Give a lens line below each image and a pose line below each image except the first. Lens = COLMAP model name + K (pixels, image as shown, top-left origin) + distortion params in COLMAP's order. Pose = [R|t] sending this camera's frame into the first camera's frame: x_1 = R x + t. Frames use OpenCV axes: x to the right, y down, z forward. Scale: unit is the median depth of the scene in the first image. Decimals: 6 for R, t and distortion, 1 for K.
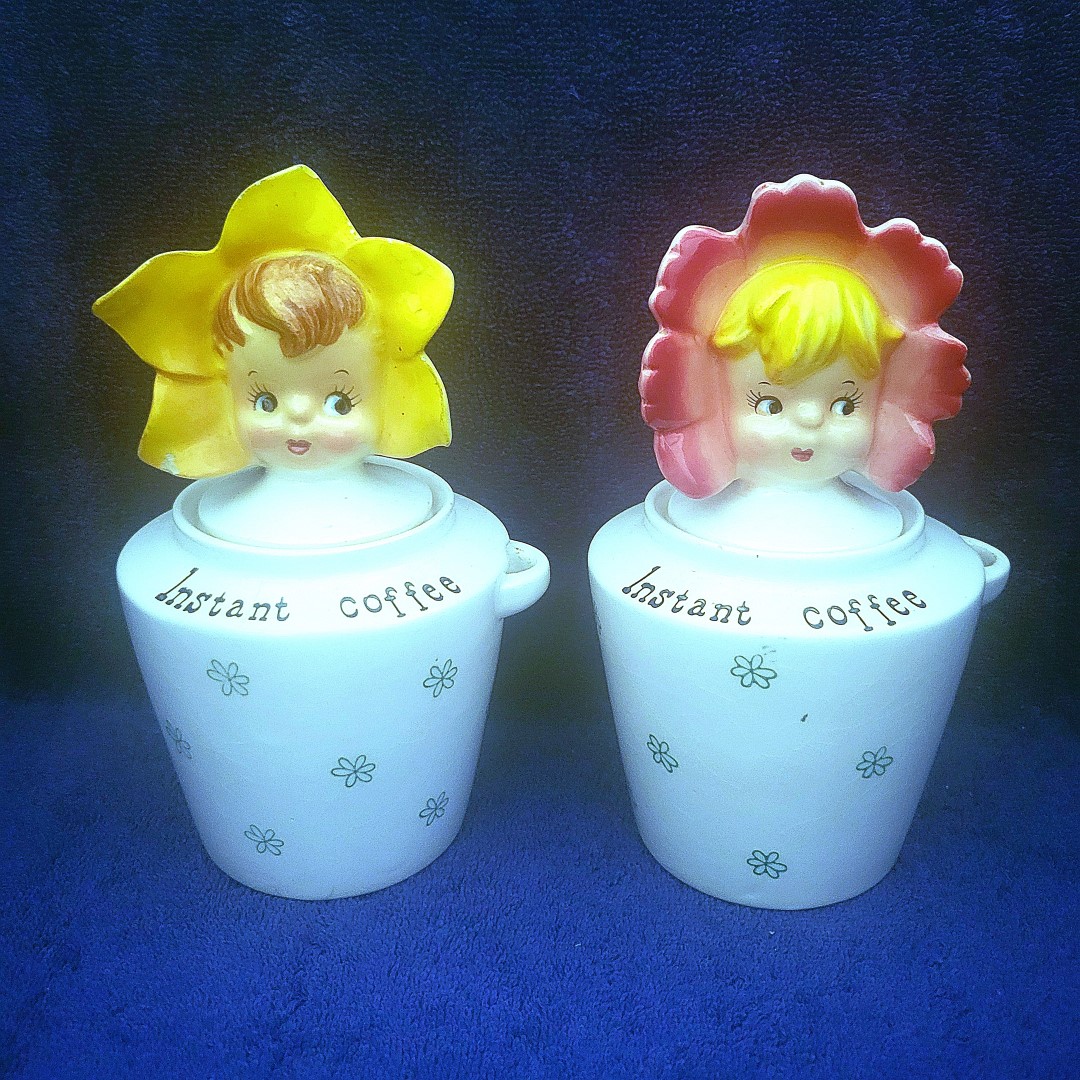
lens RADIAL K [[1186.4, 0, 527.4], [0, 1186.4, 523.6], [0, 0, 1]] dist [0.003365, 0.000000]
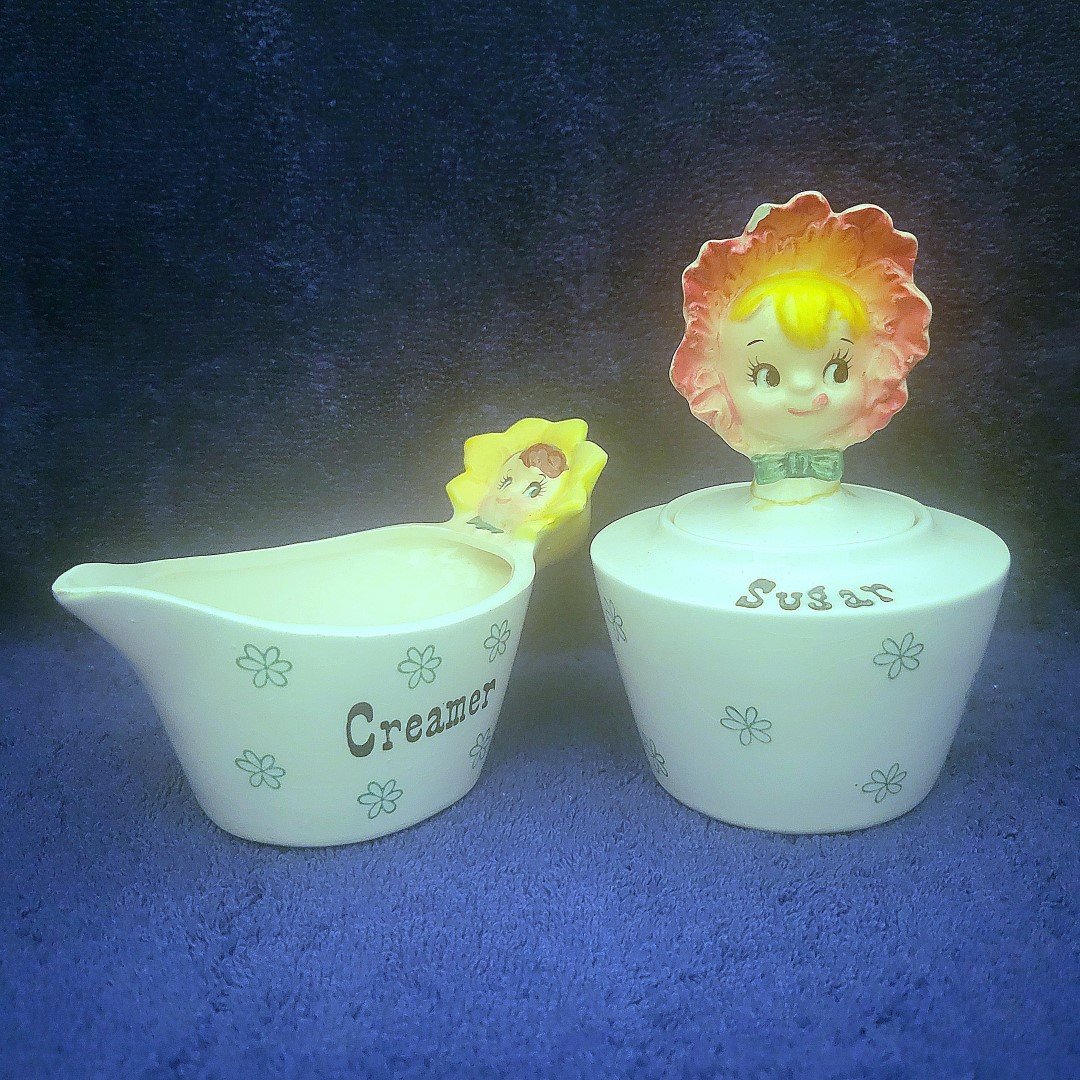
lens RADIAL K [[1186.4, 0, 541.6], [0, 1186.4, 542.9], [0, 0, 1]] dist [0.003365, 0.000000]
pose [[0.998766, -0.019934, 0.045476, -0.024744], [0.024879, 0.993520, -0.110902, 0.236889], [-0.042971, 0.111896, 0.992790, 0.138477]]
